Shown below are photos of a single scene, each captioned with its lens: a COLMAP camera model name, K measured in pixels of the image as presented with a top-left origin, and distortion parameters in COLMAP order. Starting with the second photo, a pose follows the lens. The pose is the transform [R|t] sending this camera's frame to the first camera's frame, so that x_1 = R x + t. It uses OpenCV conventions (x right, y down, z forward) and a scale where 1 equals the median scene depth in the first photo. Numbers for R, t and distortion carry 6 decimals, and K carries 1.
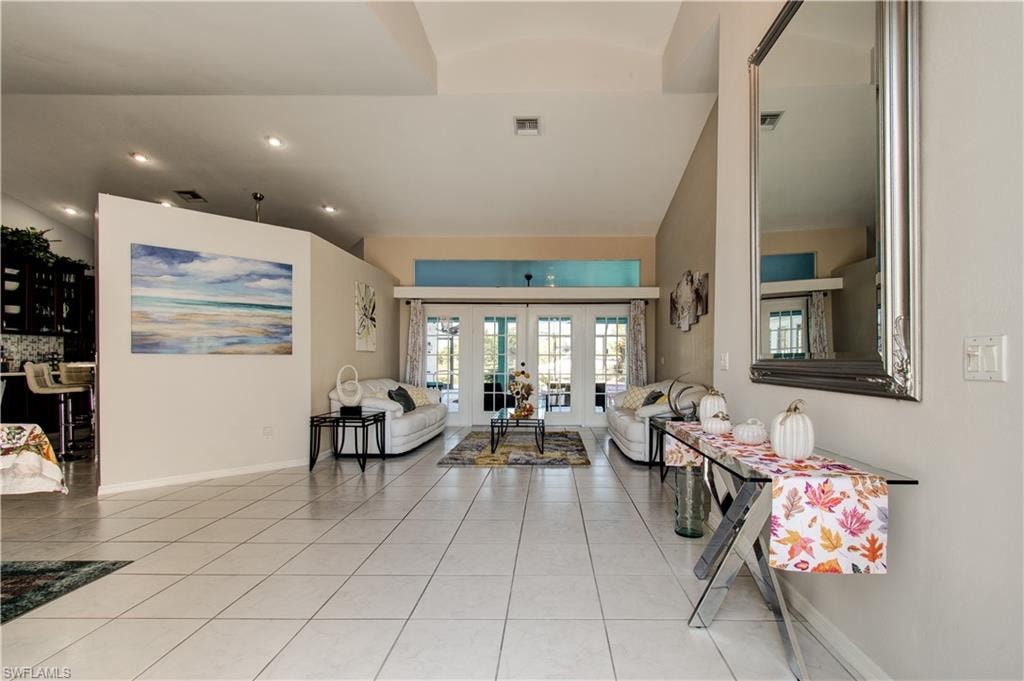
lens RADIAL K [[466.6, 0, 545.0], [0, 466.6, 364.2], [0, 0, 1]] dist [0.005001, -0.001832]
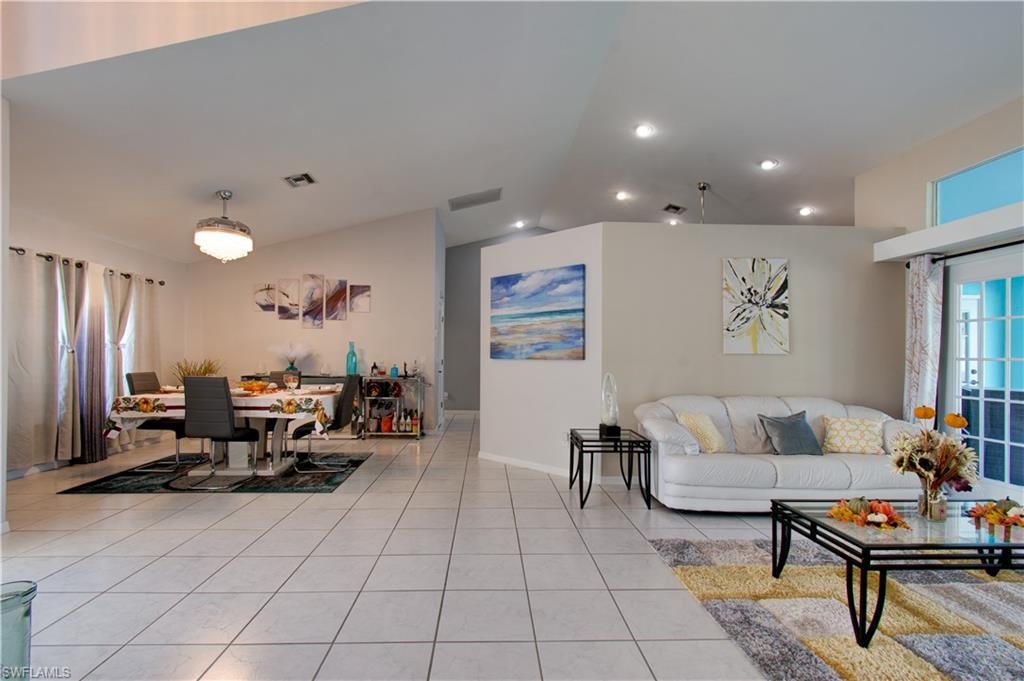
lens RADIAL K [[466.6, 0, 509.5], [0, 466.6, 349.3], [0, 0, 1]] dist [0.005001, -0.001832]
pose [[0.041662, -0.016756, -0.998991, 0.434237], [-0.017791, 0.999688, -0.017509, -0.025666], [0.998973, 0.018502, 0.041351, 0.919981]]
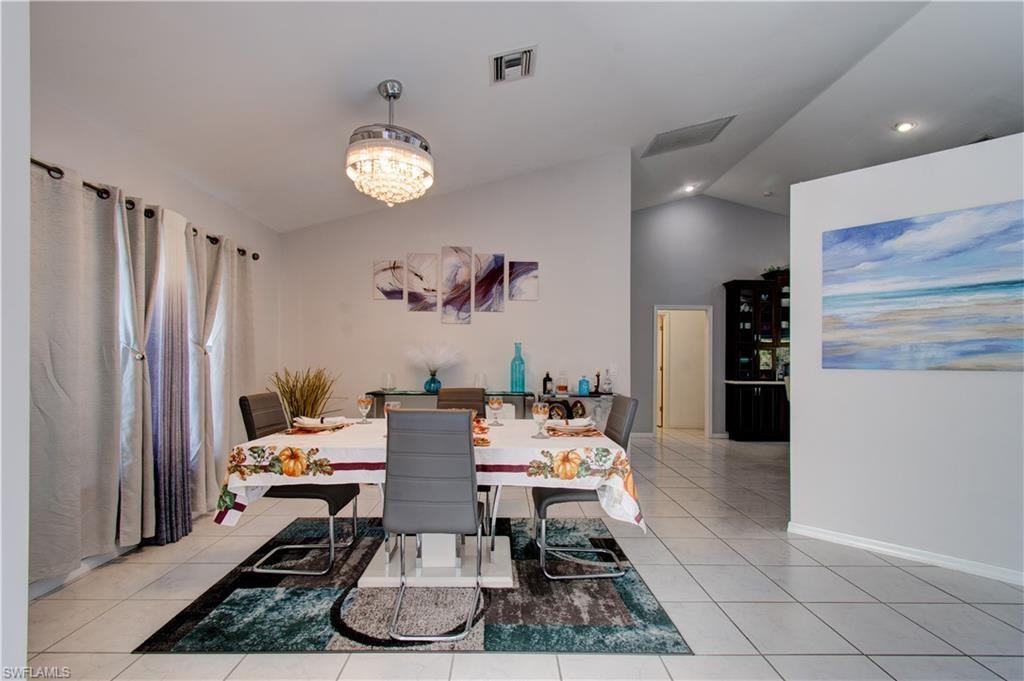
lens RADIAL K [[466.6, 0, 509.7], [0, 466.6, 354.9], [0, 0, 1]] dist [0.005001, -0.001832]
pose [[0.010338, -0.014389, -0.999843, -0.079564], [-0.016237, 0.999762, -0.014556, -0.024236], [0.999815, 0.016385, 0.010101, 0.418872]]
